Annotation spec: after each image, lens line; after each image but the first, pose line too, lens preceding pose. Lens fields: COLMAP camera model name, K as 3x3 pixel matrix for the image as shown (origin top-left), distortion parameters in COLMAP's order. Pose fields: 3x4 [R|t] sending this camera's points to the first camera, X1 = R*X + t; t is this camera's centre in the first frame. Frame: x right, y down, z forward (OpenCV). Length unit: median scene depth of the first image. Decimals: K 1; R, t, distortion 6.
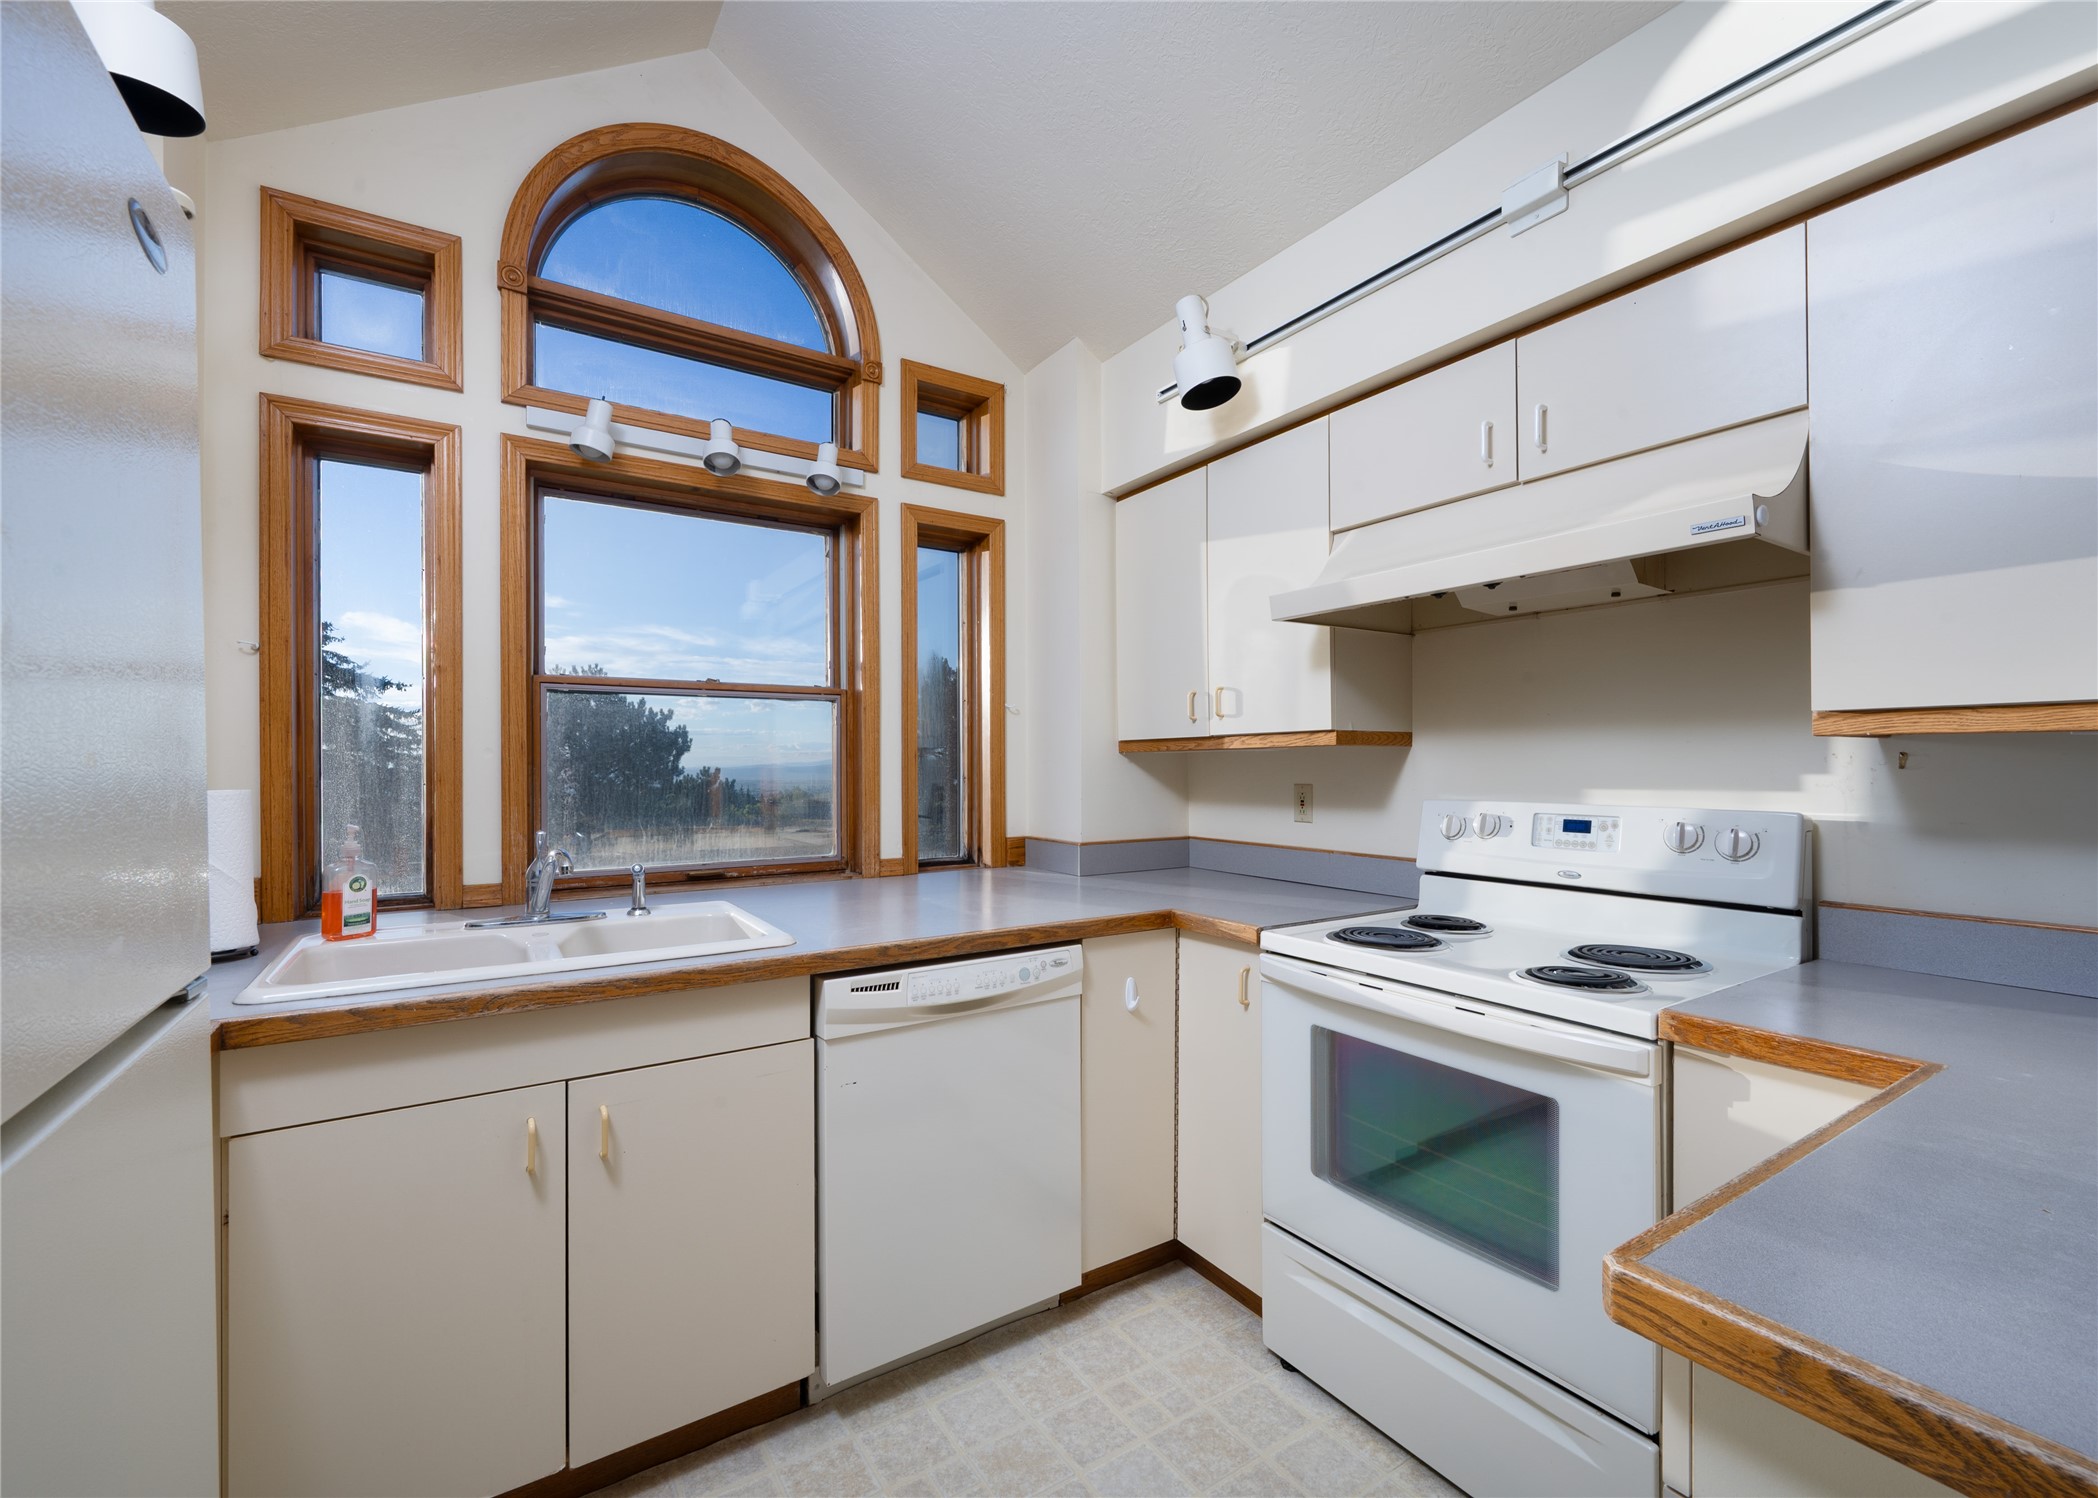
lens RADIAL K [[890.0, 0, 1038.9], [0, 890.0, 766.9], [0, 0, 1]] dist [-0.001760, -0.000171]
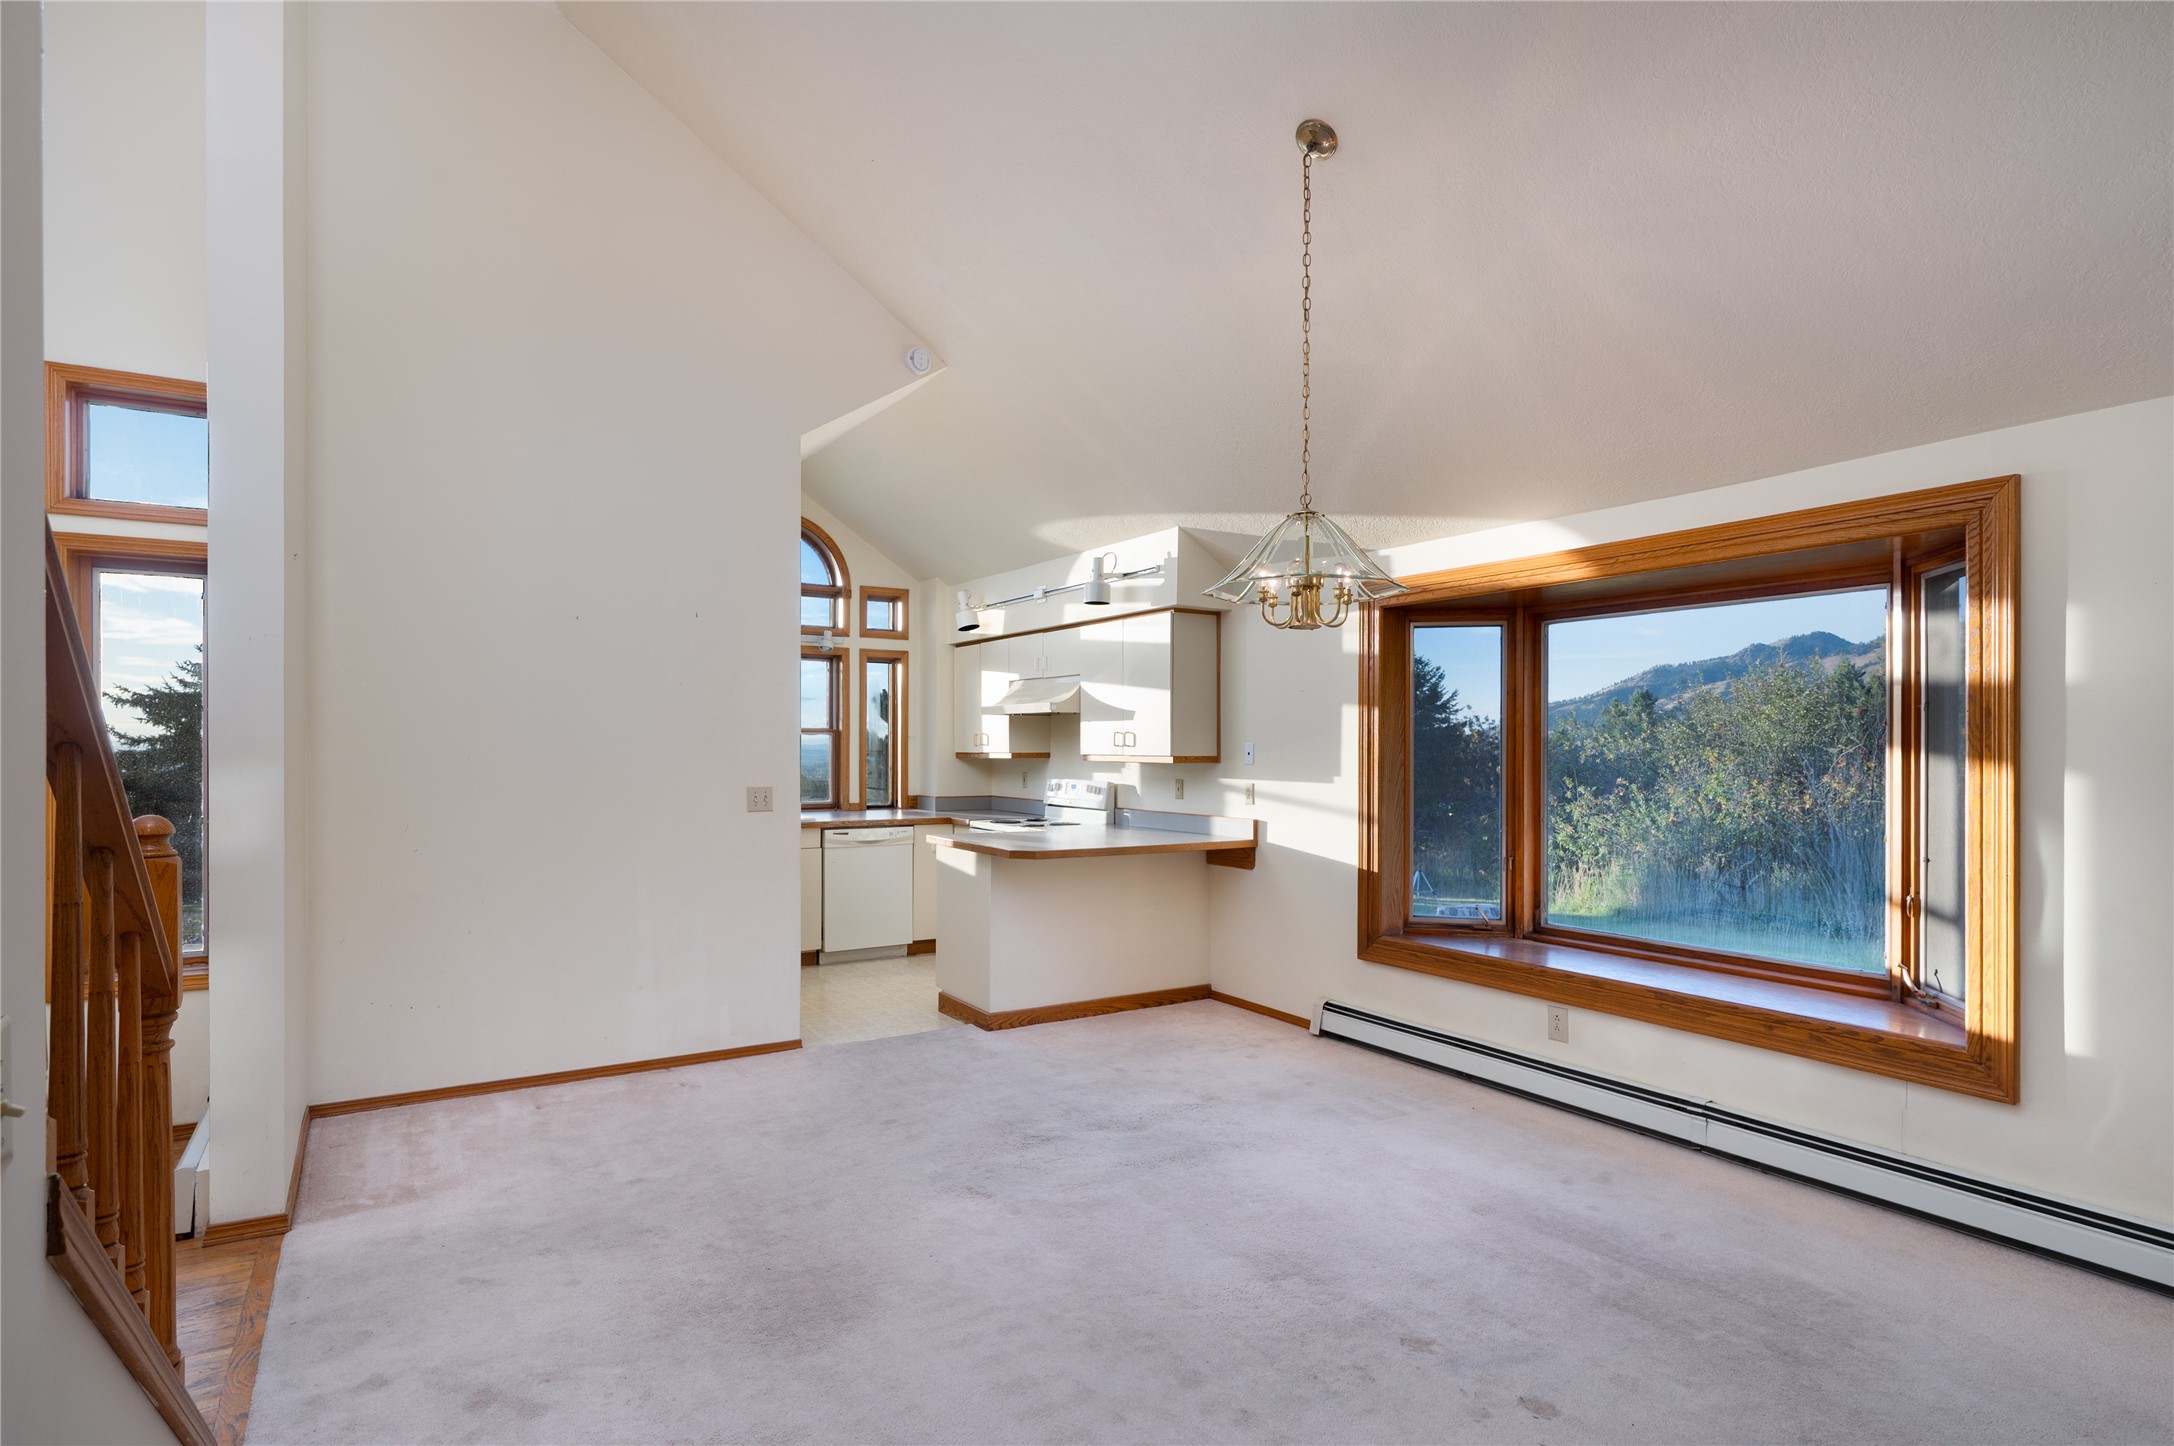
lens RADIAL K [[1100.6, 0, 1082.5], [0, 1100.6, 754.8], [0, 0, 1]] dist [0.000360, 0.000047]
pose [[0.999964, 0.007067, -0.004643, 0.529984], [-0.007041, 0.999959, 0.005642, -0.051400], [0.004682, -0.005609, 0.999973, -2.238380]]
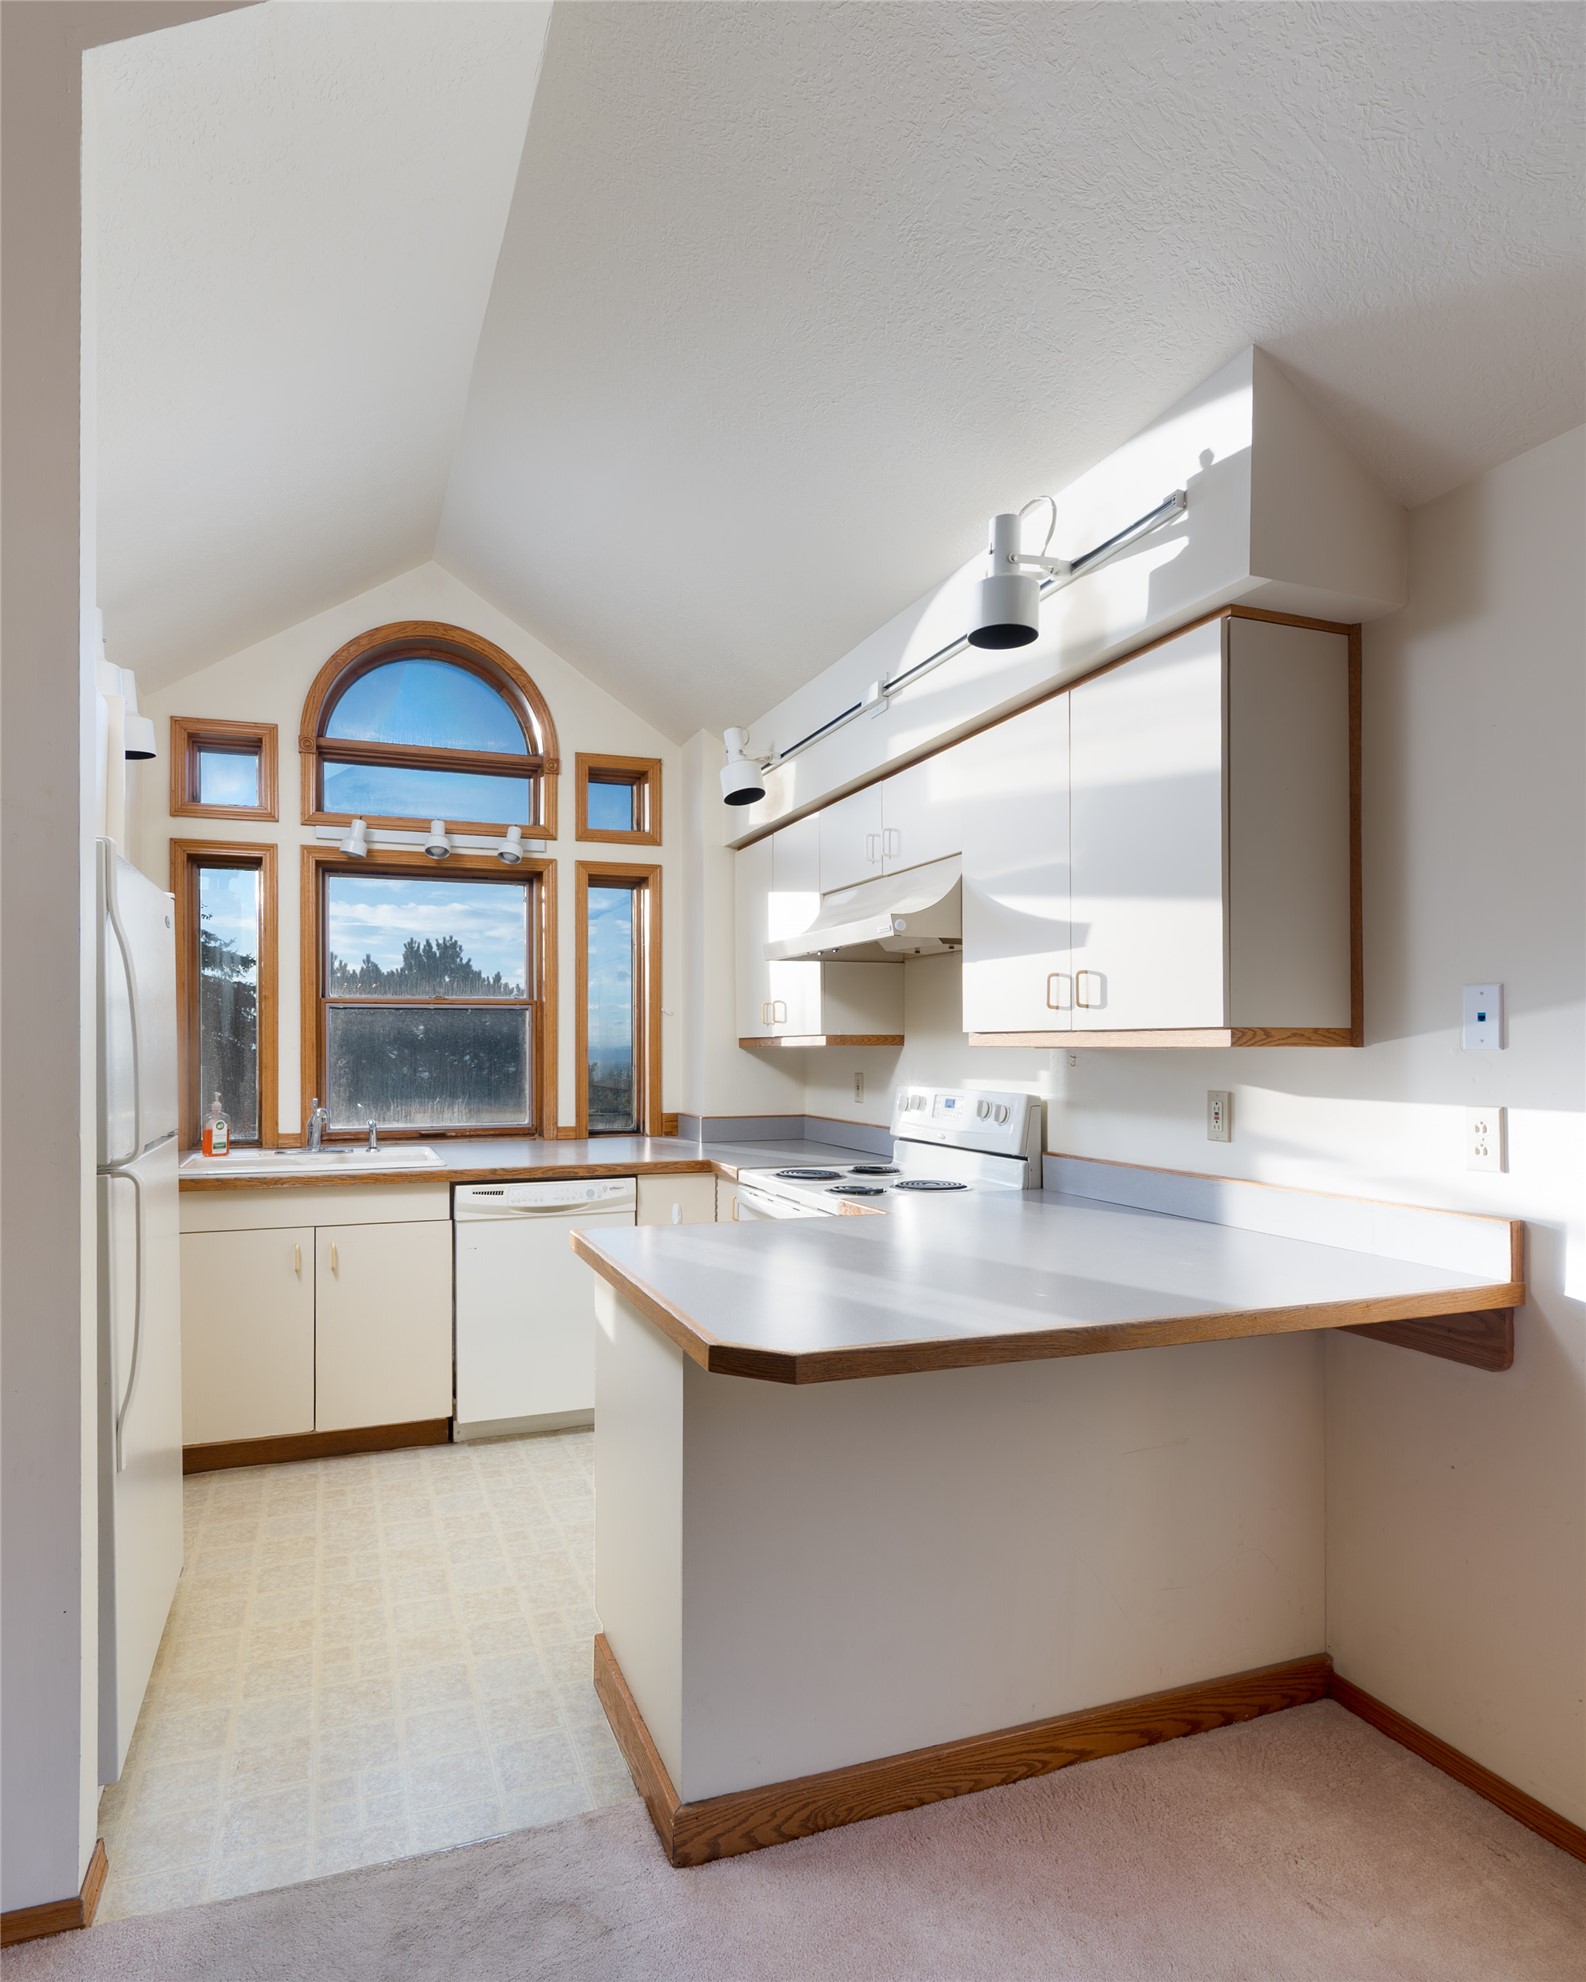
lens RADIAL K [[1108.3, 0, 715.1], [0, 1108.3, 1044.1], [0, 0, 1]] dist [0.000392, 0.000568]
pose [[0.972768, 0.000399, -0.231780, 0.529452], [-0.001182, 0.999994, -0.003241, -0.019287], [0.231777, 0.003427, 0.972763, -0.690865]]
